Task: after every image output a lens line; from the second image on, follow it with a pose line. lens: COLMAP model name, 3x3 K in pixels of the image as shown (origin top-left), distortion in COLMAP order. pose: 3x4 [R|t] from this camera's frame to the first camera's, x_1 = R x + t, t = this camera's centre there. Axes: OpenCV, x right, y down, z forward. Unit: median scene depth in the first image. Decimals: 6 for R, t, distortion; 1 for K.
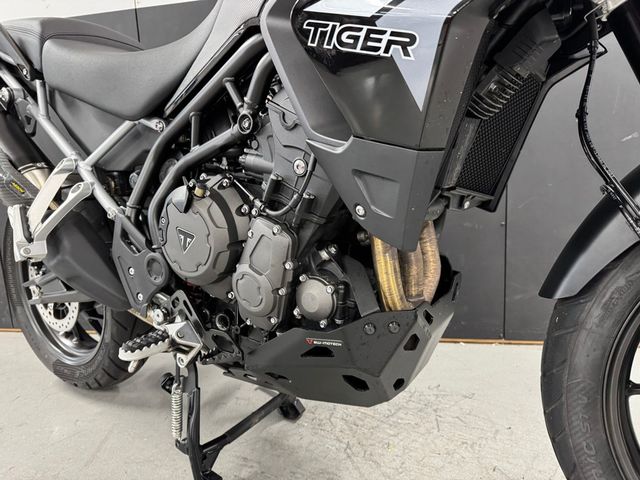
lens RADIAL K [[454.3, 0, 322.0], [0, 454.3, 241.5], [0, 0, 1]] dist [0.067582, -0.097619]
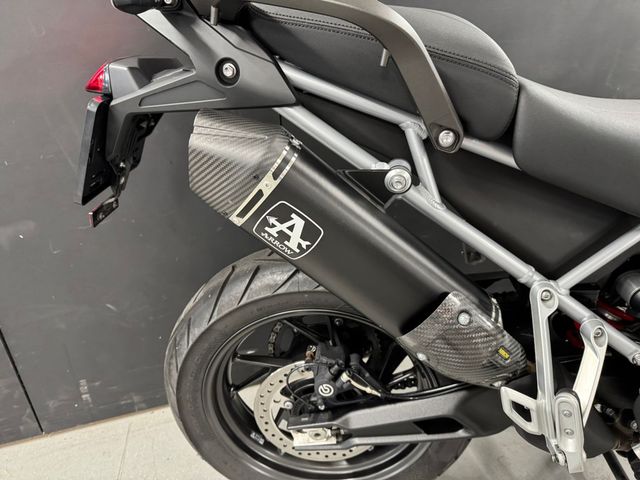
lens RADIAL K [[454.3, 0, 322.0], [0, 454.3, 241.5], [0, 0, 1]] dist [0.067582, -0.097619]
pose [[0.879715, -0.187249, 0.437080, -1.281804], [0.067032, 0.958856, 0.275867, -0.516089], [-0.470752, -0.213386, 0.856072, 0.722852]]
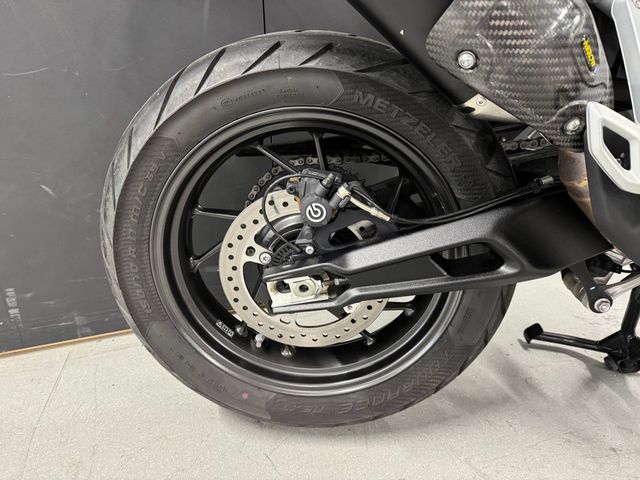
lens RADIAL K [[454.3, 0, 322.0], [0, 454.3, 241.5], [0, 0, 1]] dist [0.067582, -0.097619]
pose [[0.865595, -0.153536, 0.476625, -1.245929], [0.054696, 0.975128, 0.214787, -0.069378], [-0.497748, -0.159849, 0.852464, 0.863585]]
